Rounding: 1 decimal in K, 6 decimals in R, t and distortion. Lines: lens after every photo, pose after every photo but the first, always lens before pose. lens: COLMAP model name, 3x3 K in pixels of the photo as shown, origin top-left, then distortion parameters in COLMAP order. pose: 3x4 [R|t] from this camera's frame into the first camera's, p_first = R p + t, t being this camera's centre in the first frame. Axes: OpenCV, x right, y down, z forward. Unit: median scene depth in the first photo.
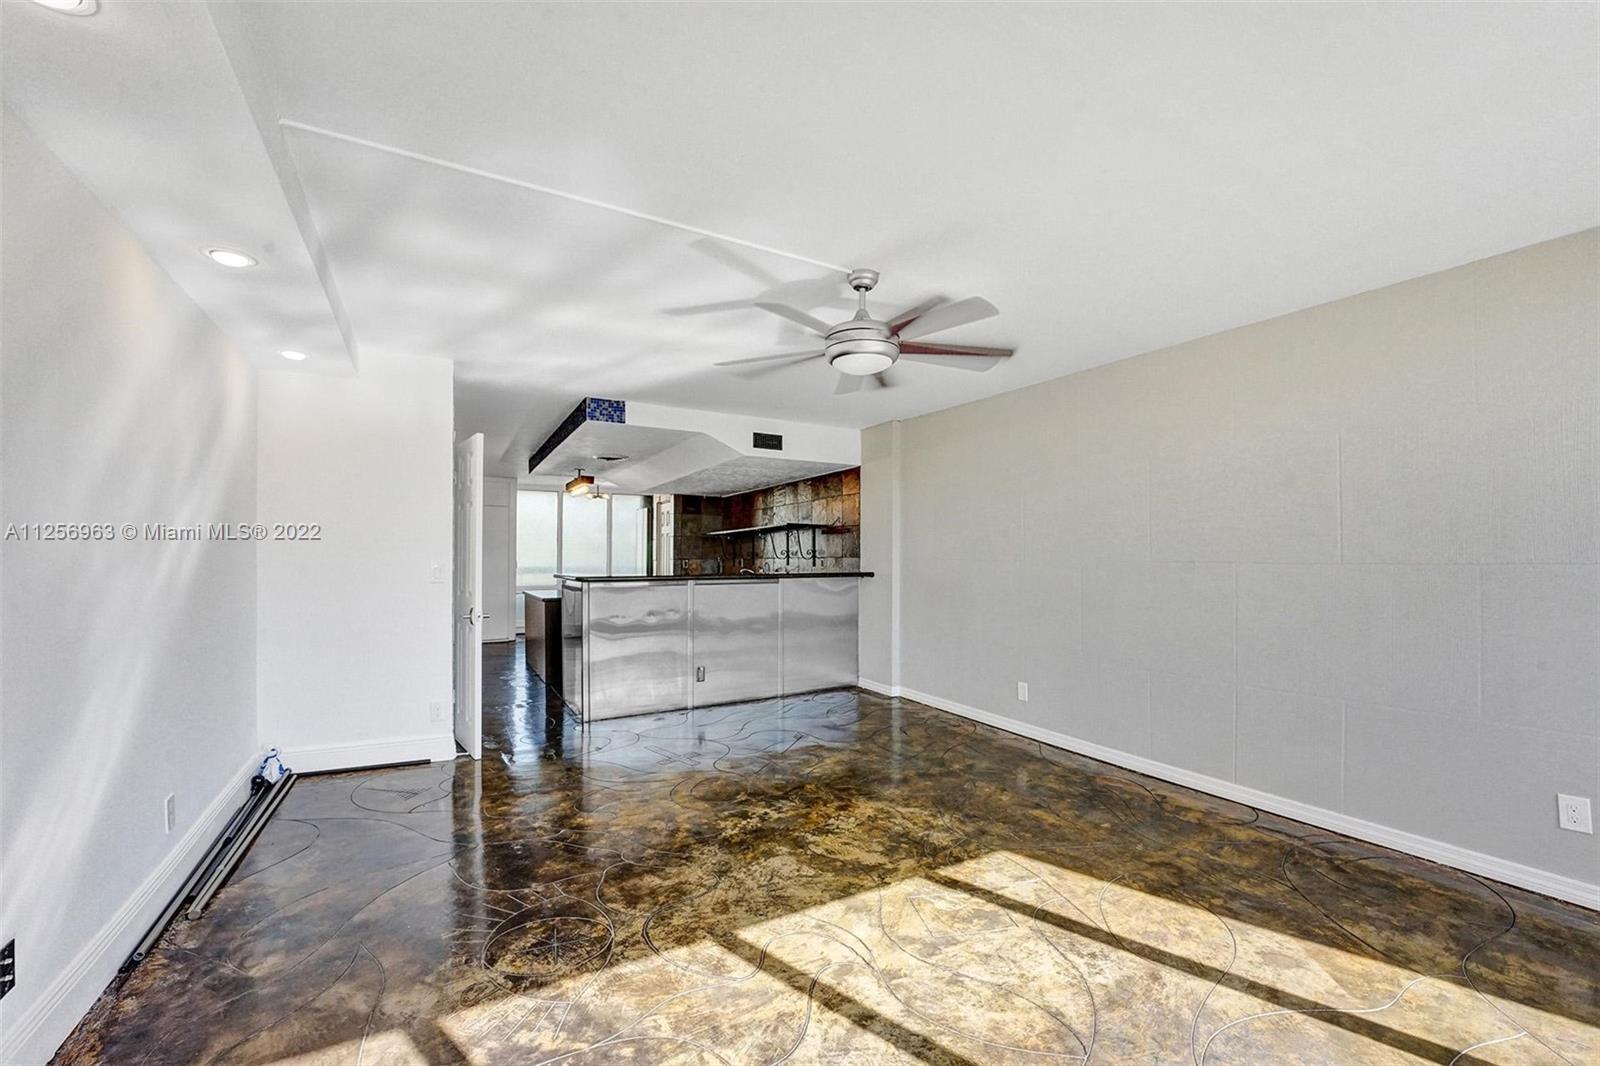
lens RADIAL K [[658.9, 0, 800.0], [0, 658.9, 533.0], [0, 0, 1]] dist [-0.000617, -0.000059]
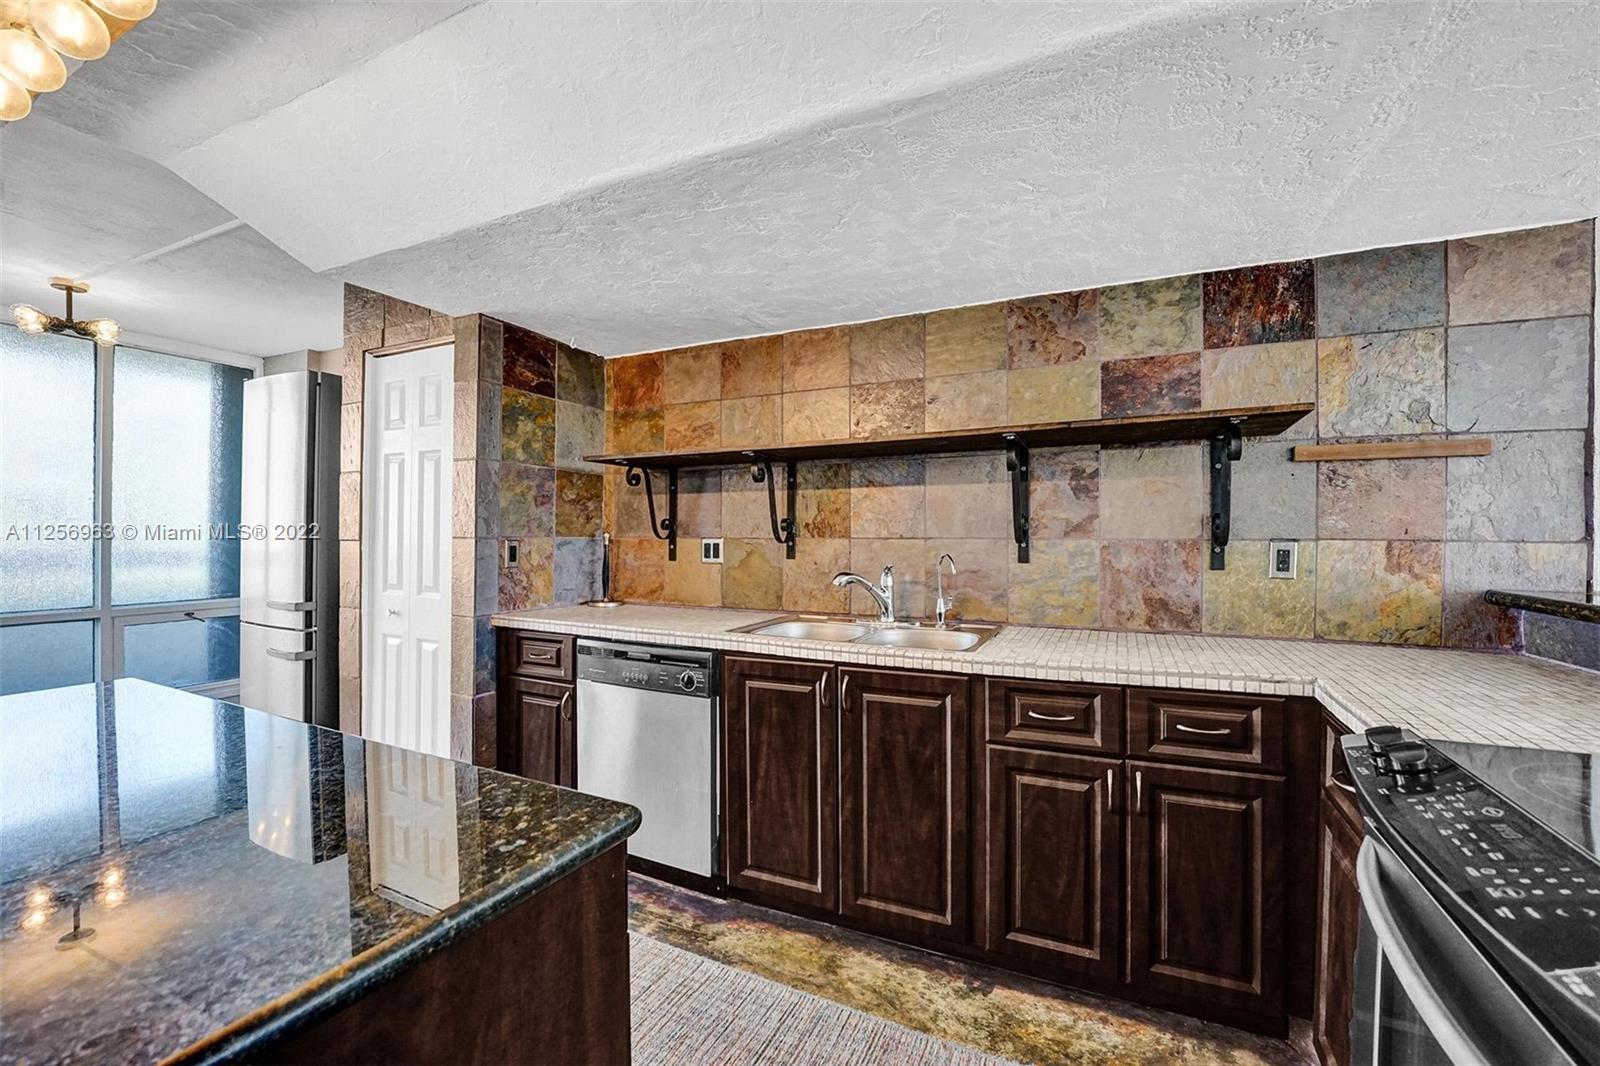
lens RADIAL K [[658.9, 0, 800.0], [0, 658.9, 533.0], [0, 0, 1]] dist [-0.000617, -0.000059]
pose [[0.824766, 0.006098, 0.565442, -0.231236], [-0.006610, 0.999978, -0.001144, 0.036473], [-0.565436, -0.002794, 0.824787, 0.675719]]
